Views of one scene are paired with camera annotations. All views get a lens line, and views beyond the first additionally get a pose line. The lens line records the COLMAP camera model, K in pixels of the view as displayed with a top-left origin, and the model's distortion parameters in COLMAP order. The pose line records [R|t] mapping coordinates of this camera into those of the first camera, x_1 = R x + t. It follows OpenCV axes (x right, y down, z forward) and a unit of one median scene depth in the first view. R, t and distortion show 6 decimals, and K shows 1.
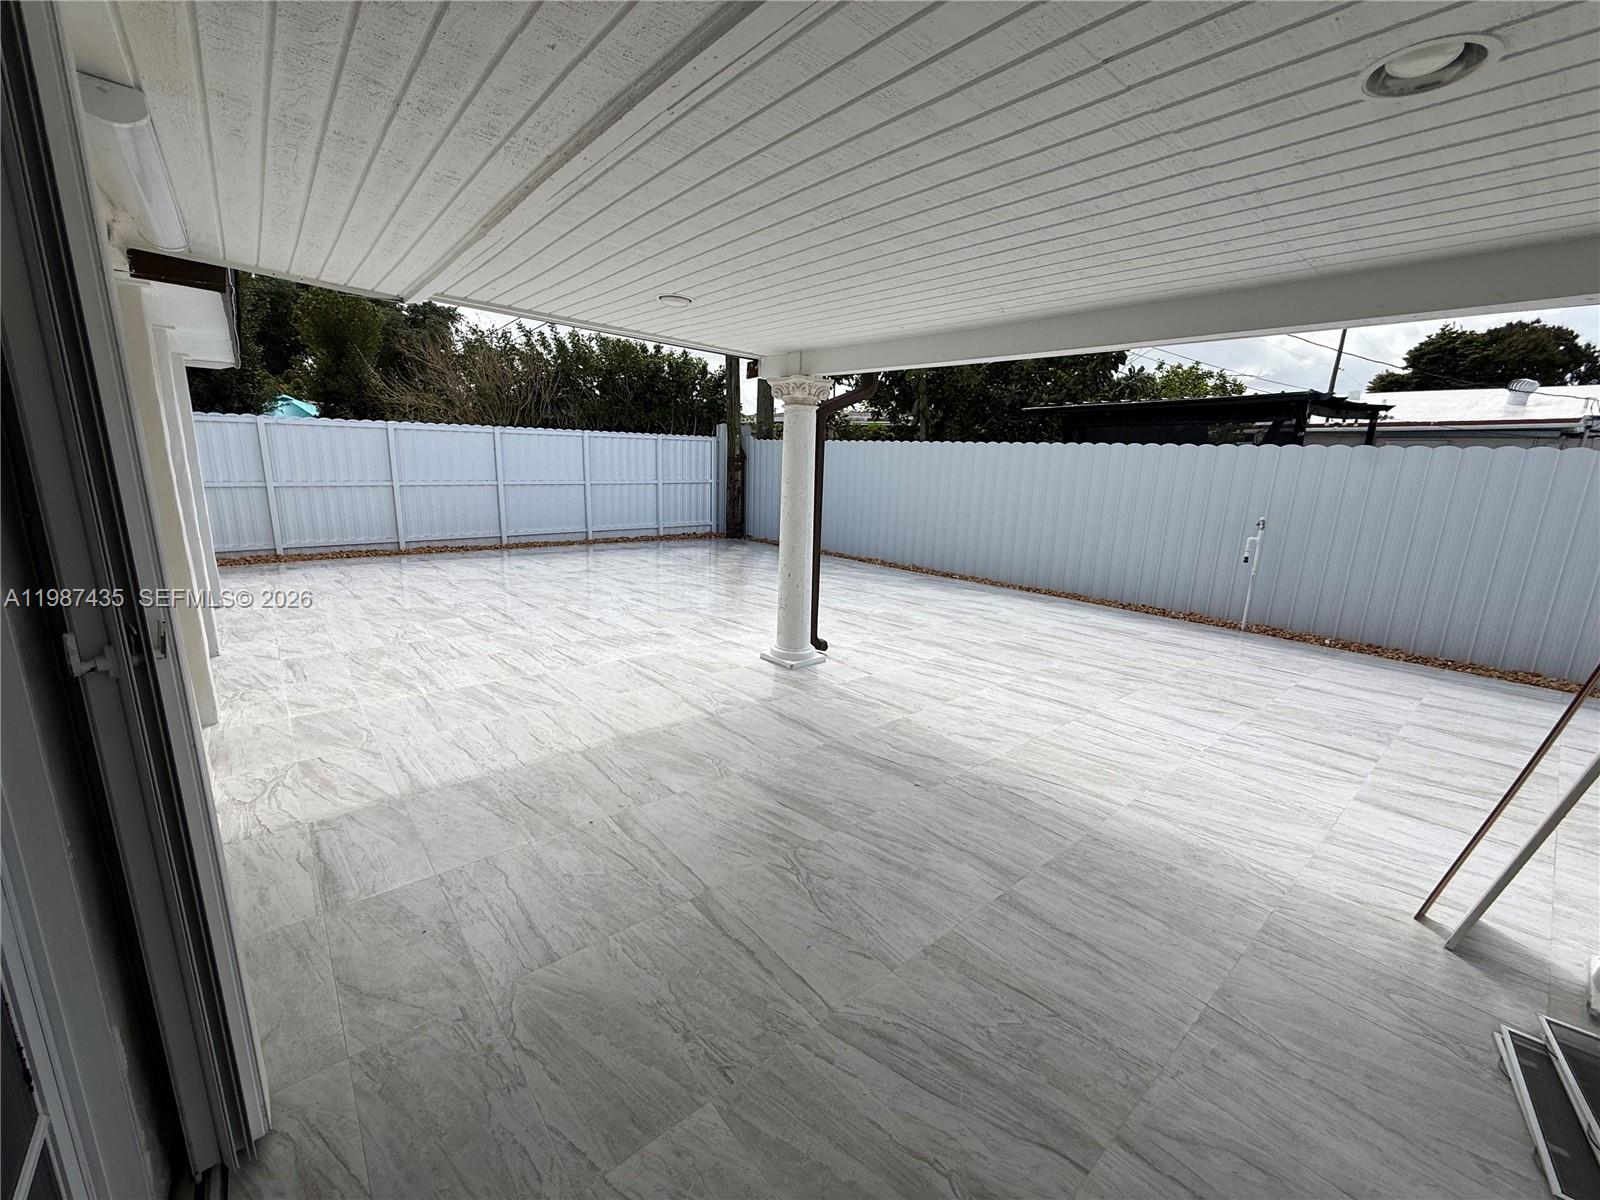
lens RADIAL K [[644.9, 0, 803.3], [0, 644.9, 597.2], [0, 0, 1]] dist [0.000633, -0.000333]
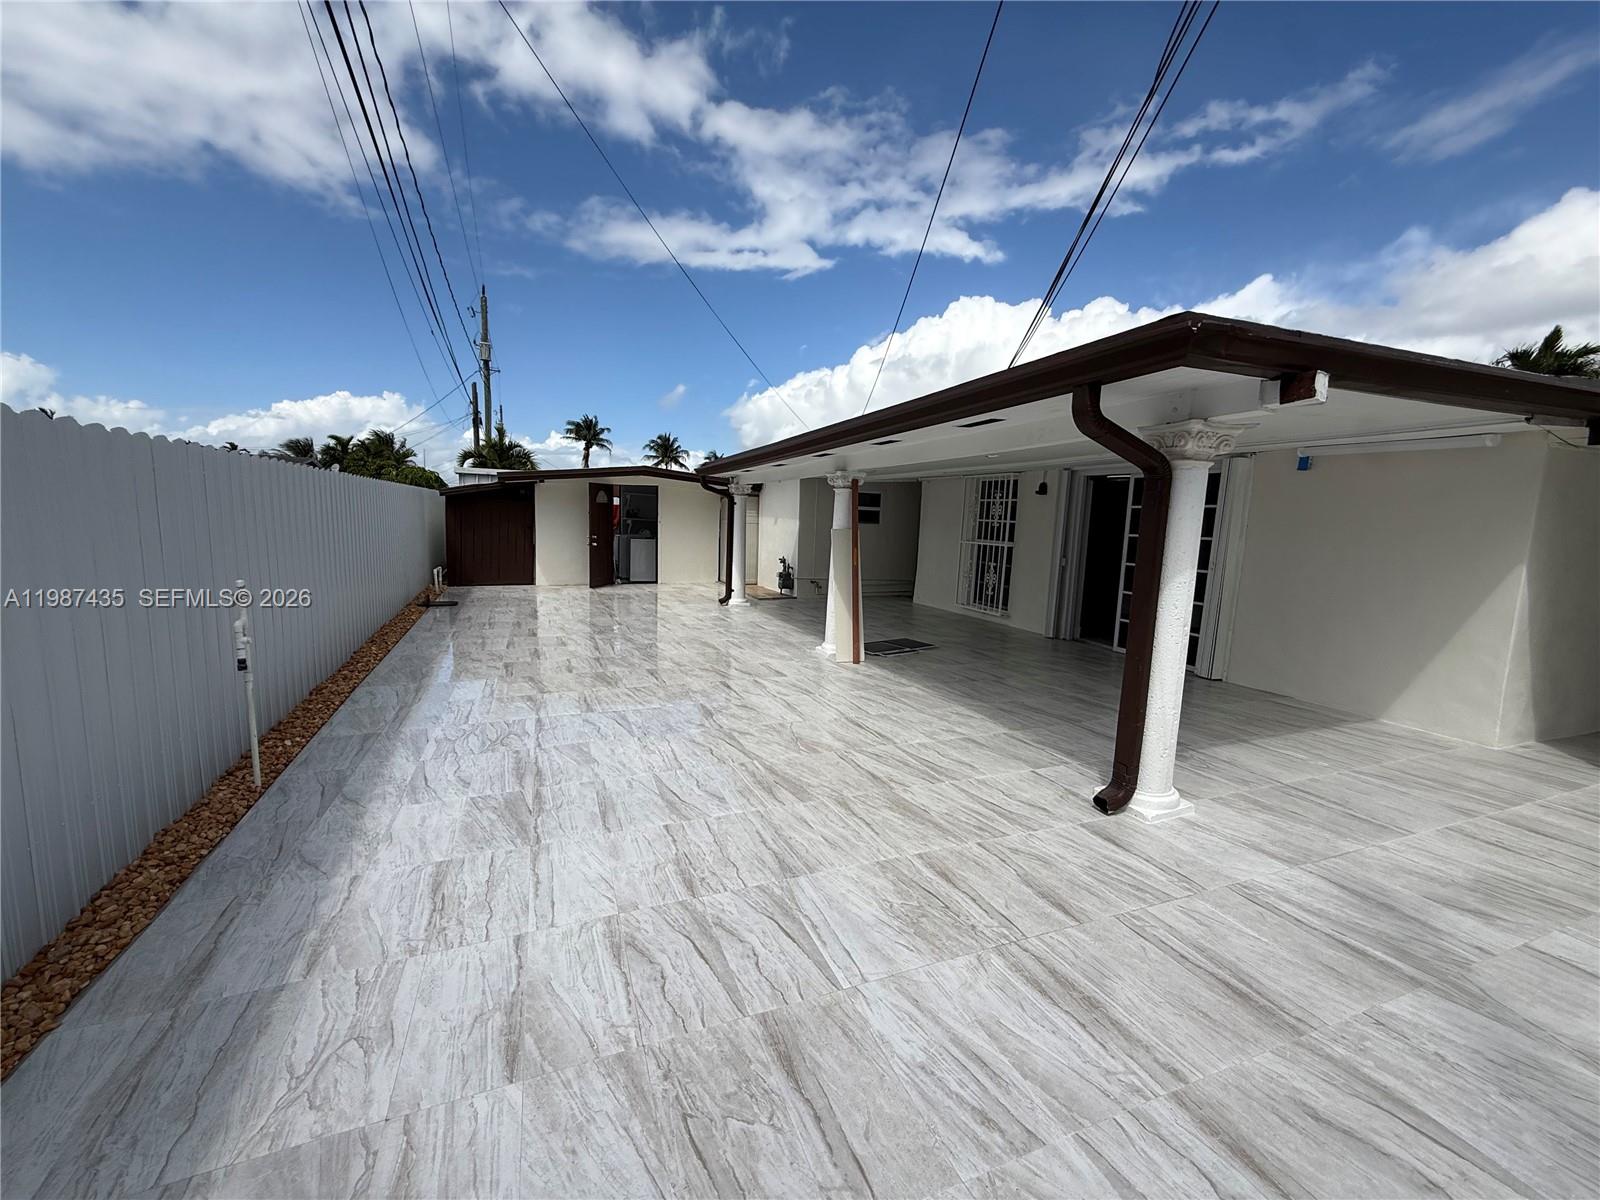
lens RADIAL K [[644.9, 0, 797.9], [0, 644.9, 612.0], [0, 0, 1]] dist [0.000633, -0.000333]
pose [[-0.944395, -0.113313, 0.308671, 0.088236], [0.002783, 0.935956, 0.352106, -0.212058], [-0.328801, 0.333387, -0.883597, 0.995479]]
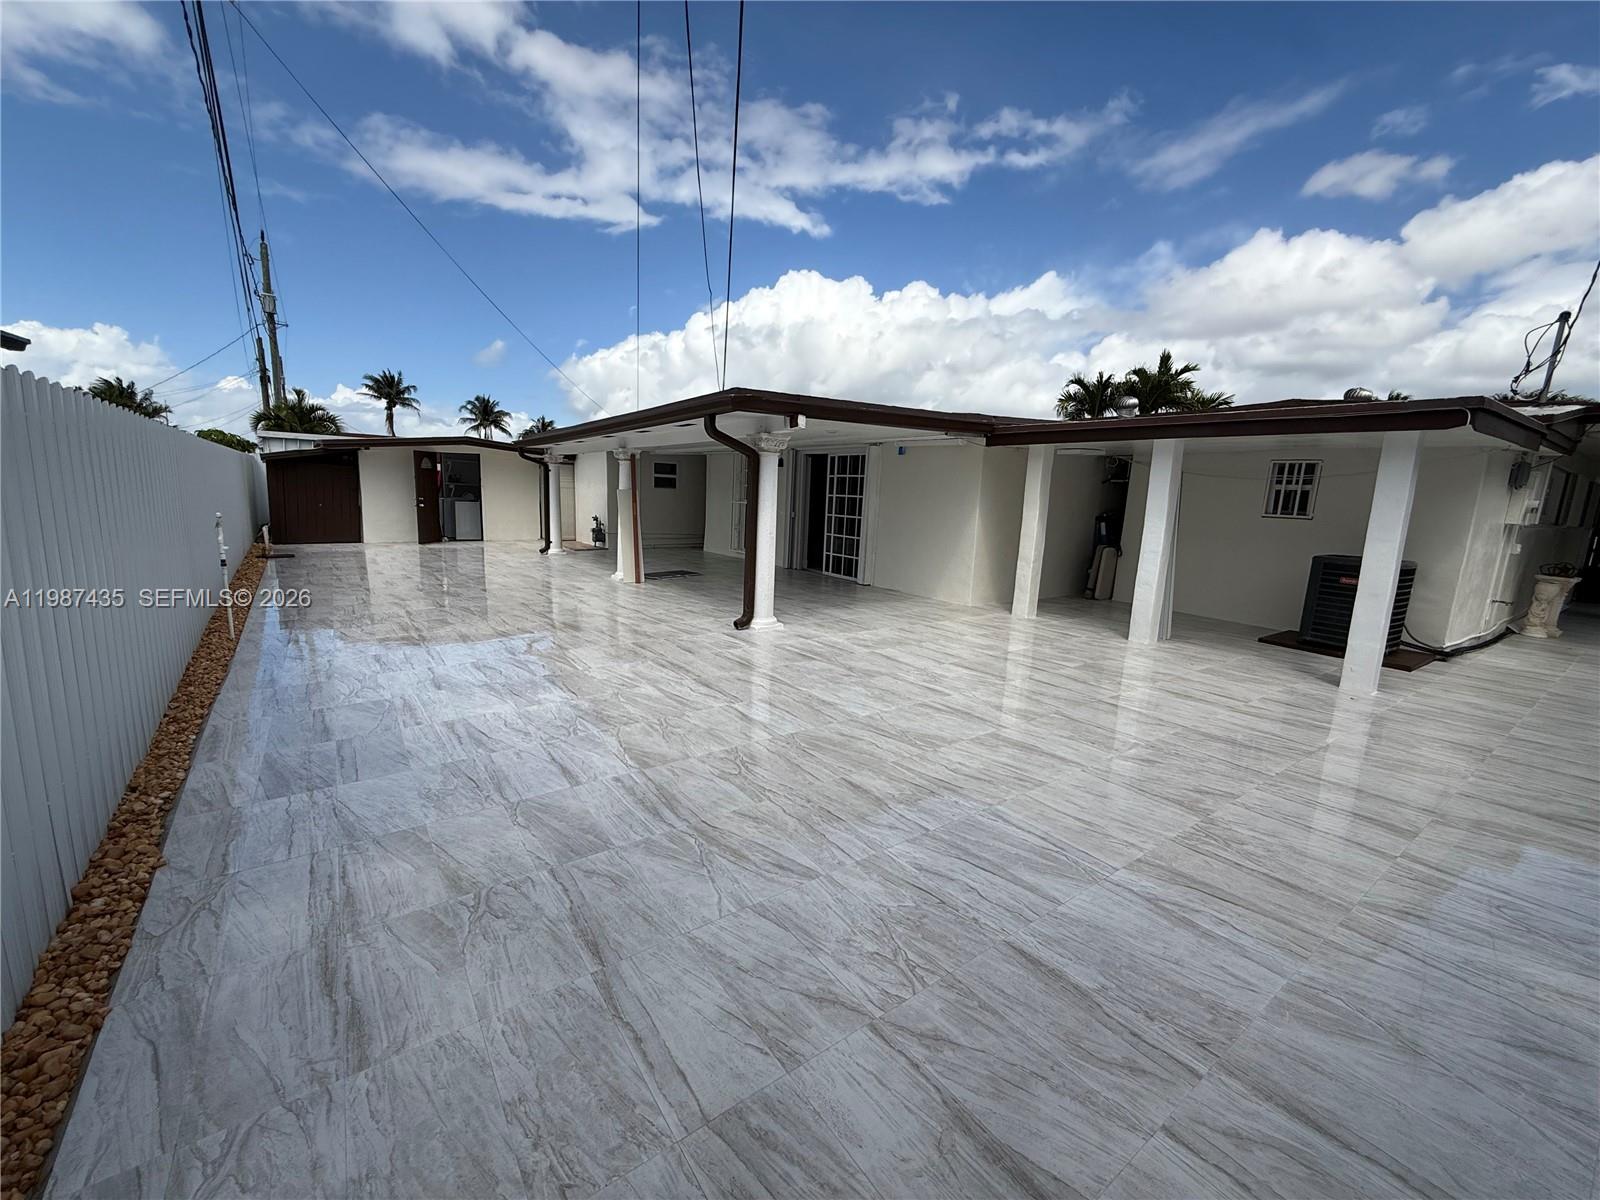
lens RADIAL K [[644.9, 0, 800.7], [0, 644.9, 611.8], [0, 0, 1]] dist [0.000633, -0.000333]
pose [[-0.993870, -0.087910, 0.067033, -0.114217], [-0.055181, 0.919900, 0.388251, -0.289110], [-0.095795, 0.382172, -0.919112, 1.343514]]
